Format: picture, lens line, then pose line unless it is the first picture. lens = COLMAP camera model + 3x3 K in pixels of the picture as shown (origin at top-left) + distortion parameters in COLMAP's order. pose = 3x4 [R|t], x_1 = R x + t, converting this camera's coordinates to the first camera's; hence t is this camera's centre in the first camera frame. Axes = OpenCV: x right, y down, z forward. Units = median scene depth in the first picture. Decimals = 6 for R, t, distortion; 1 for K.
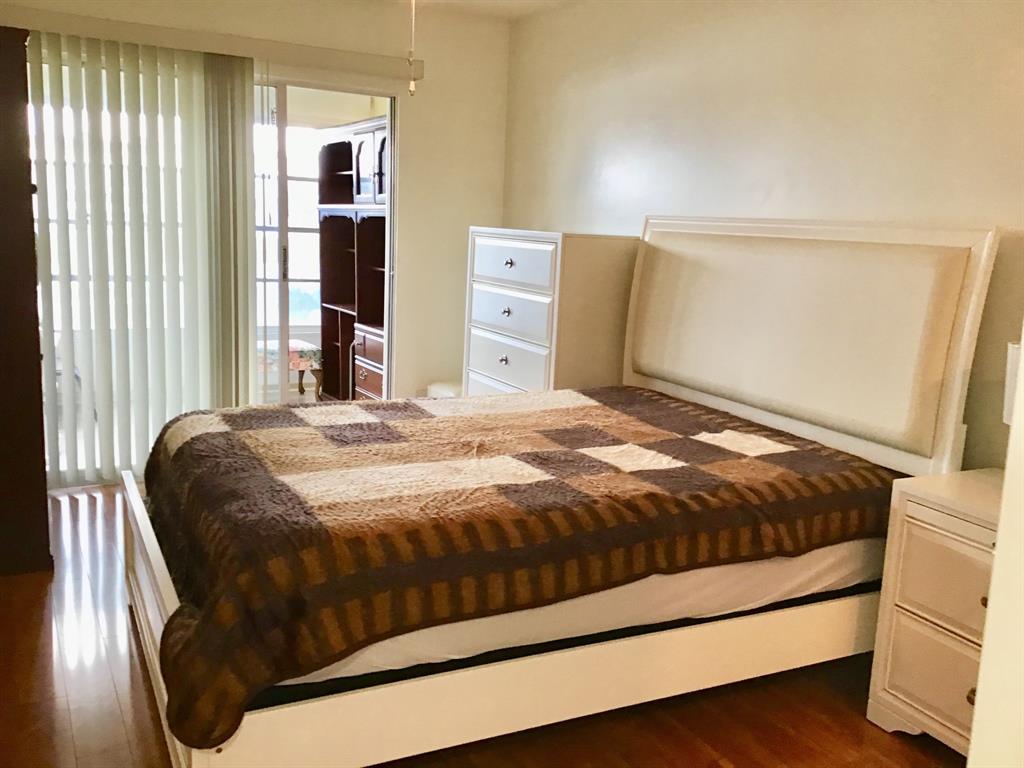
lens RADIAL K [[930.2, 0, 509.2], [0, 930.2, 366.5], [0, 0, 1]] dist [0.120345, -0.269637]
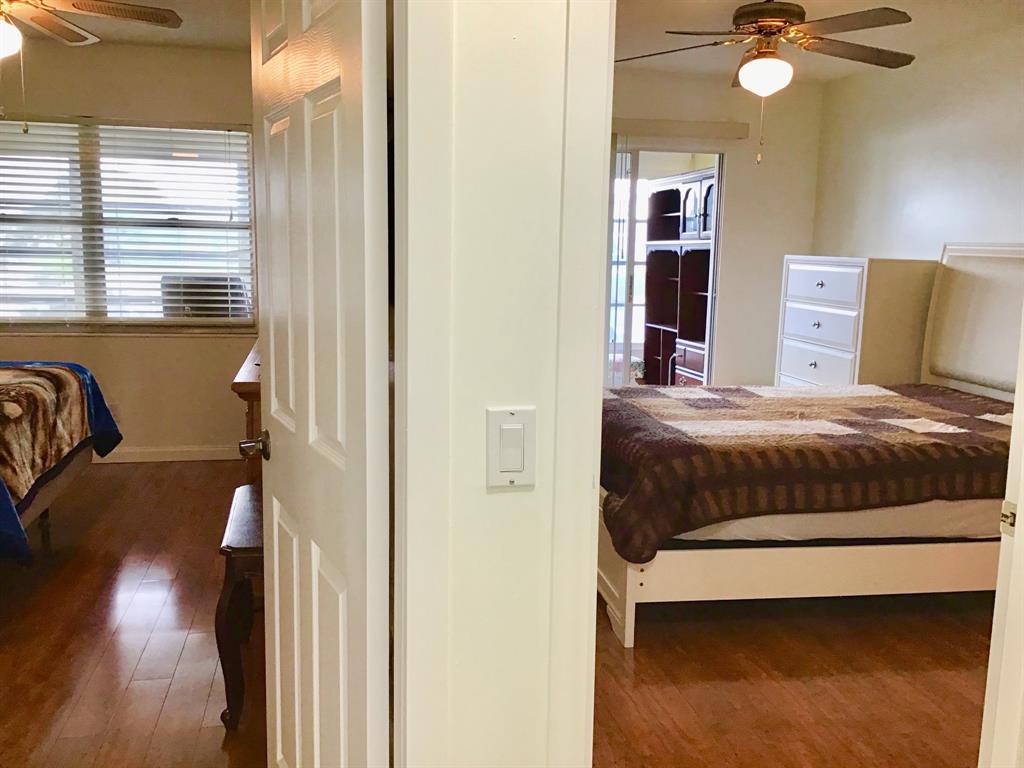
lens RADIAL K [[911.1, 0, 508.1], [0, 911.1, 372.8], [0, 0, 1]] dist [0.119575, -0.213076]
pose [[0.953043, 0.021272, -0.302088, -0.027118], [-0.029428, 0.999314, -0.022472, 0.053610], [0.301403, 0.030306, 0.953015, -0.328557]]
